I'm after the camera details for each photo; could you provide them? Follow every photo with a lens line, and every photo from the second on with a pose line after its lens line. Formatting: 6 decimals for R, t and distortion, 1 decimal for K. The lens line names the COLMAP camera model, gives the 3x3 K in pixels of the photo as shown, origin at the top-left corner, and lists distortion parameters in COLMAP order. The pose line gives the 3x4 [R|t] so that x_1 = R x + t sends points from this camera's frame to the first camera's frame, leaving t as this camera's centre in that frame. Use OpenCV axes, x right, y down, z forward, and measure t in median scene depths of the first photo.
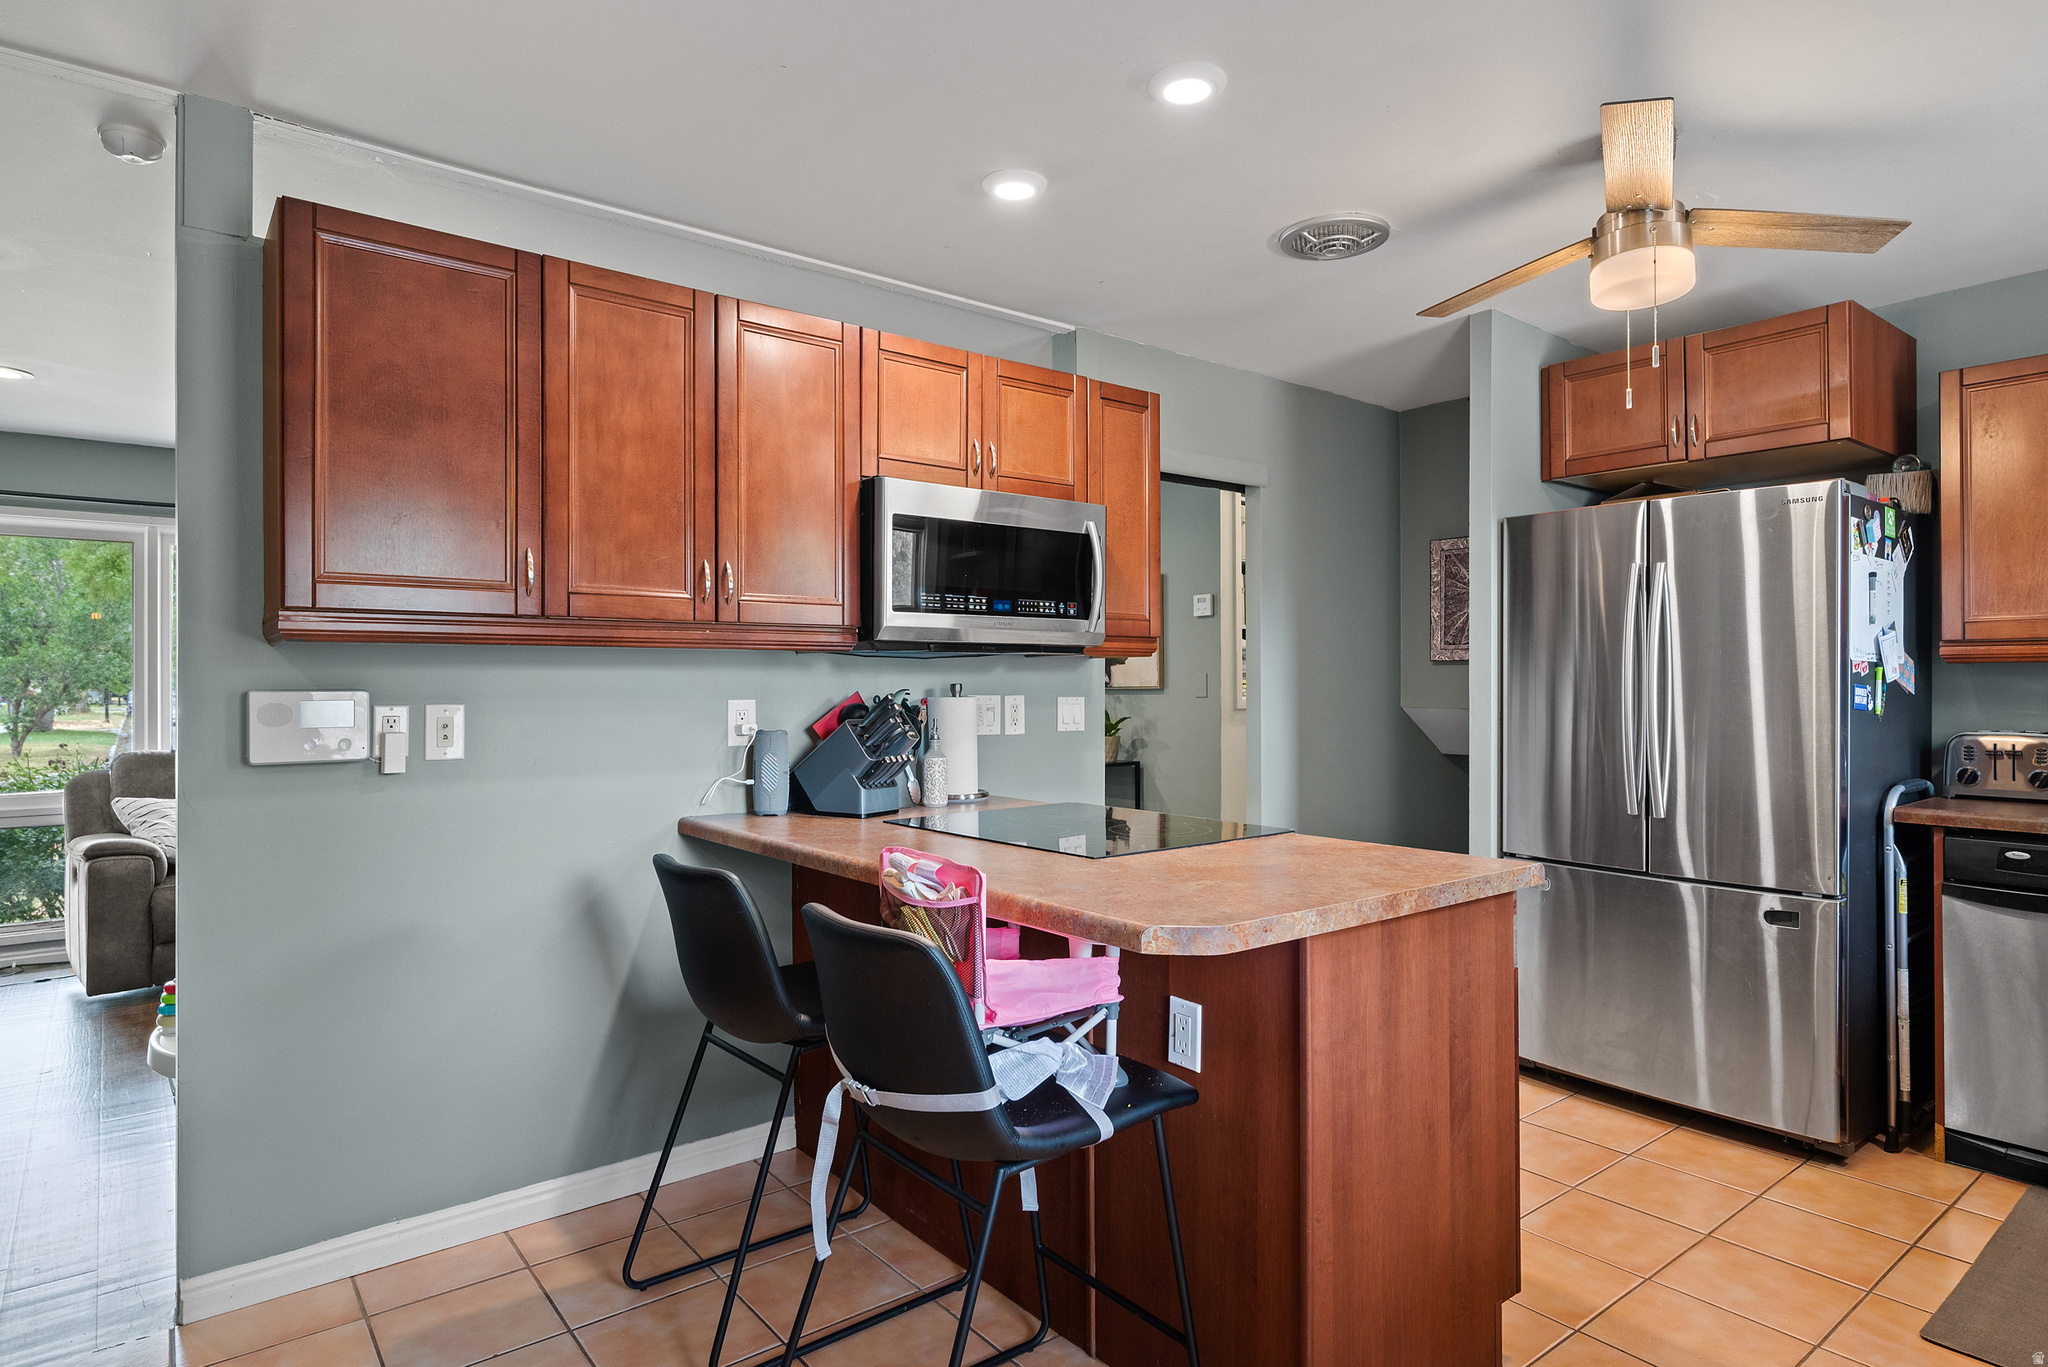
lens RADIAL K [[1121.6, 0, 1024.0], [0, 1121.6, 683.5], [0, 0, 1]] dist [-0.002395, -0.000050]
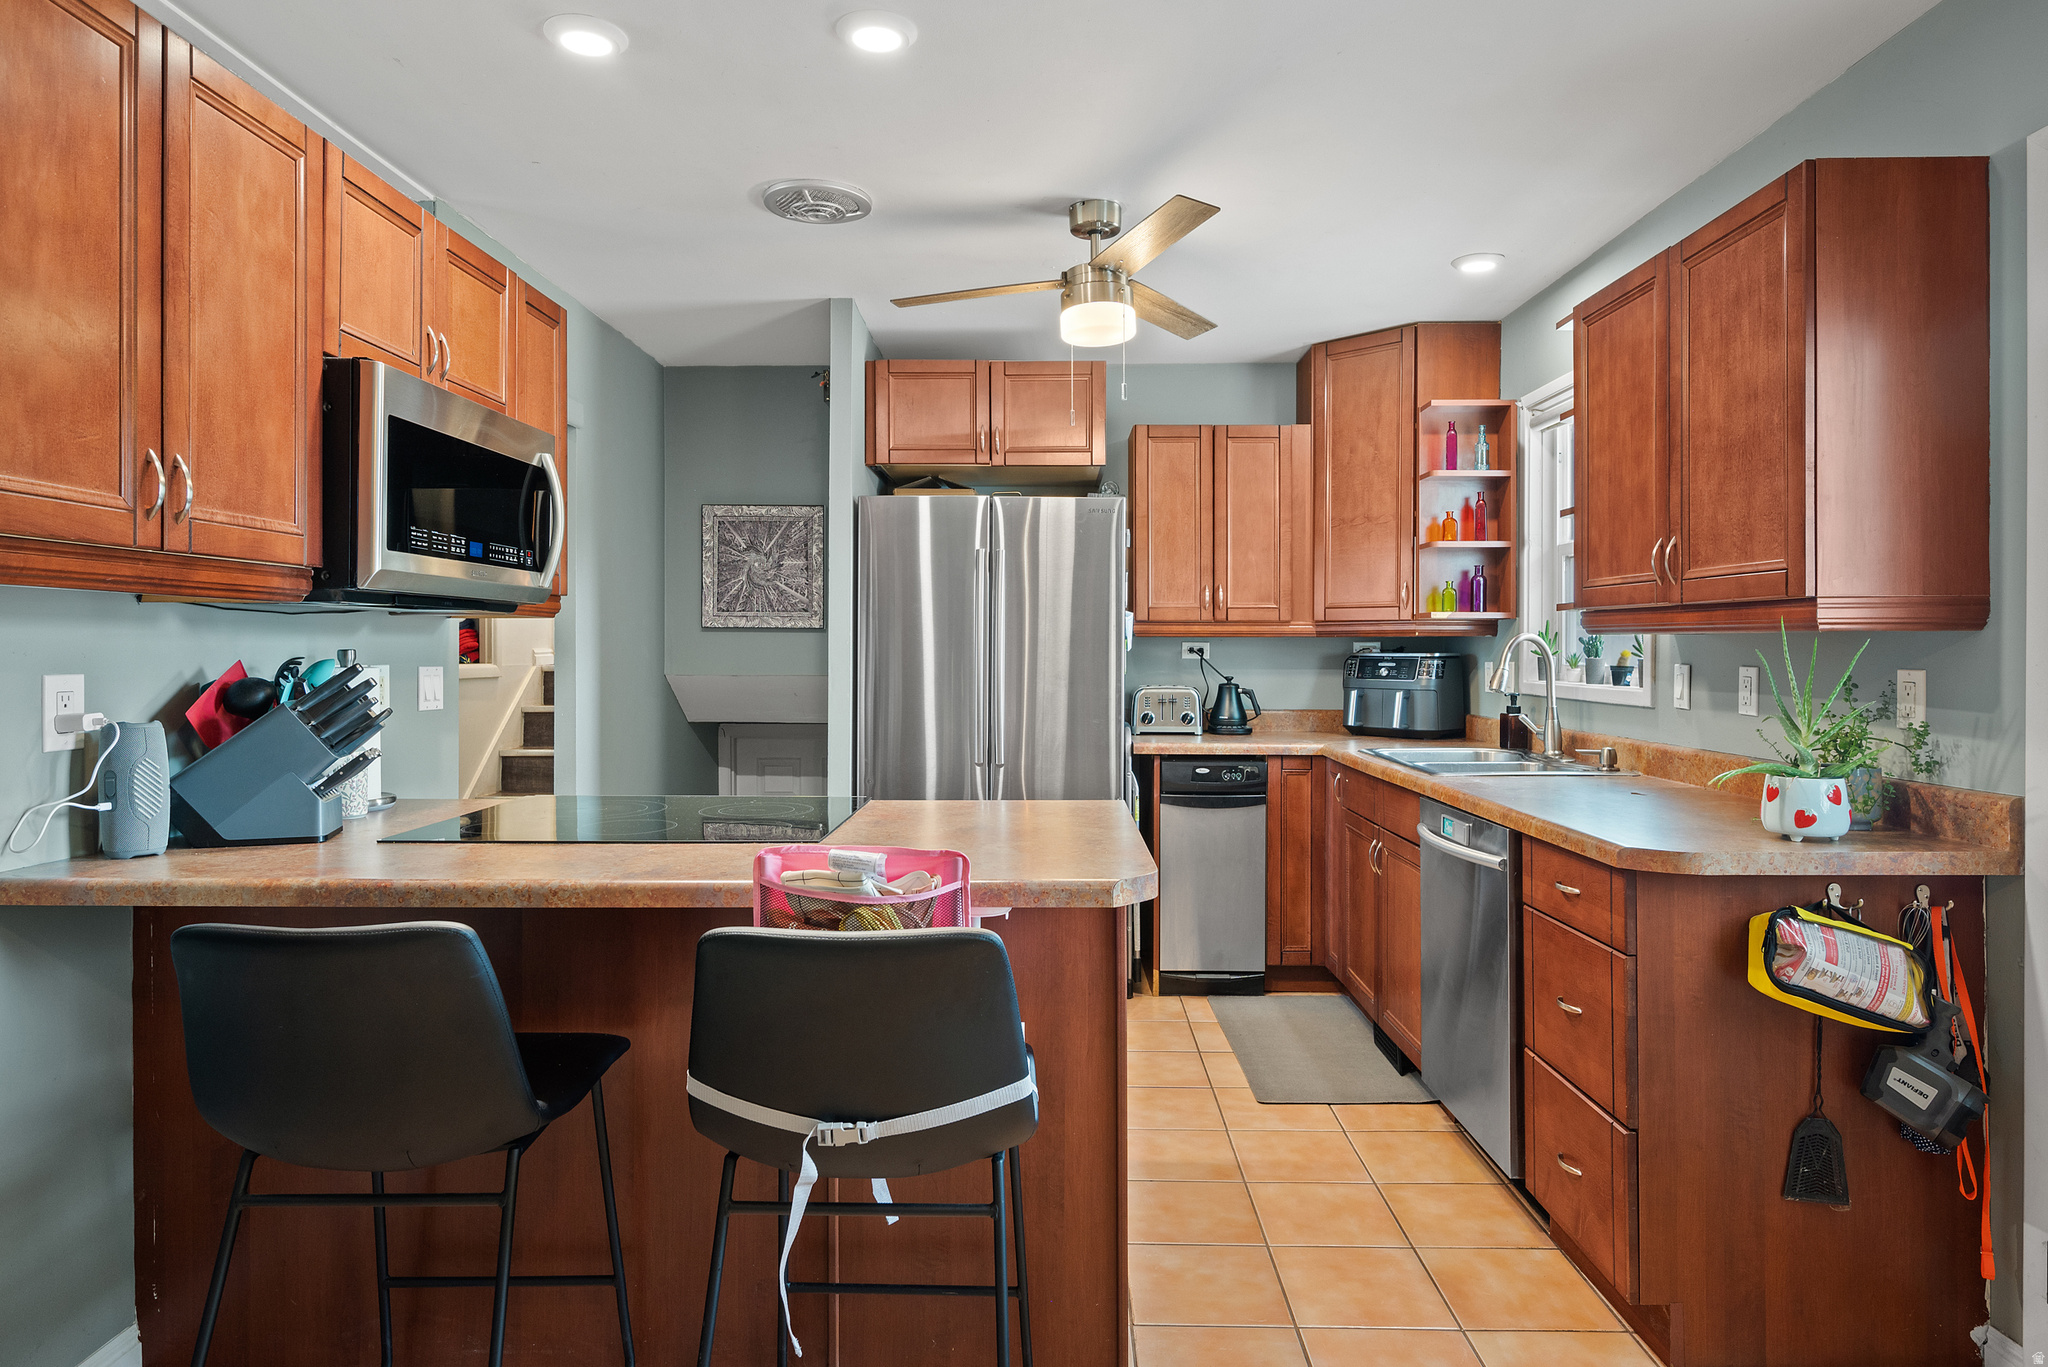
lens RADIAL K [[1203.8, 0, 1022.5], [0, 1203.8, 653.4], [0, 0, 1]] dist [0.003438, 0.000932]
pose [[0.633547, 0.000781, 0.773704, -0.445762], [-0.003614, 0.999992, 0.001950, -0.000442], [-0.773696, -0.004031, 0.633544, 0.184628]]
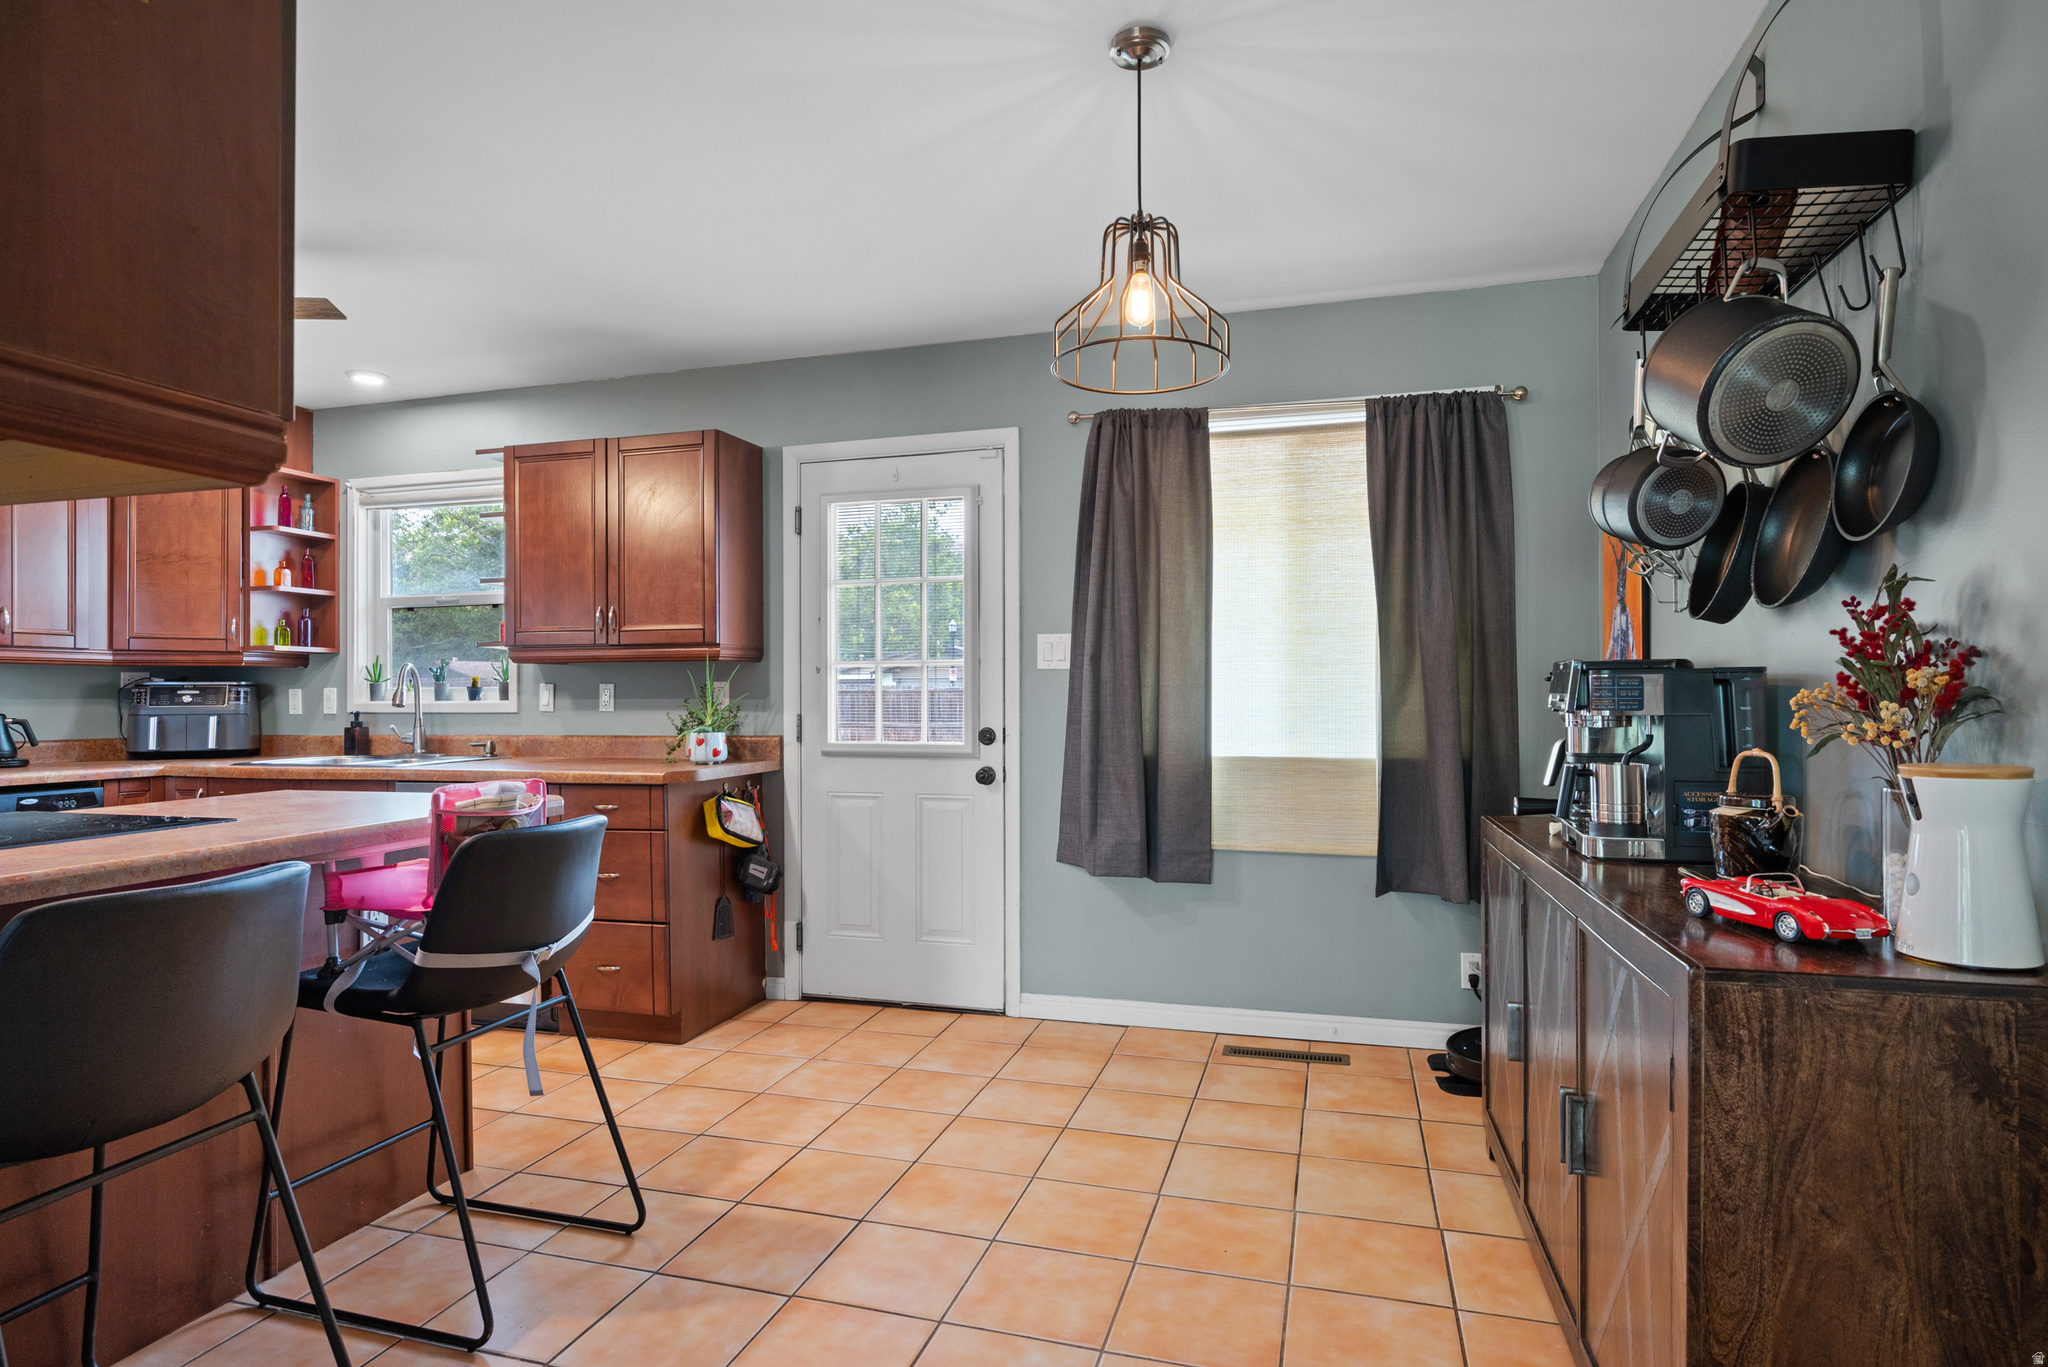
lens RADIAL K [[1104.9, 0, 1024.2], [0, 1104.9, 701.0], [0, 0, 1]] dist [-0.000482, 0.000185]
pose [[-0.575370, 0.005789, 0.817873, -0.911444], [0.008660, 0.999962, -0.000986, 0.040870], [-0.817848, 0.006516, -0.575398, 0.754217]]
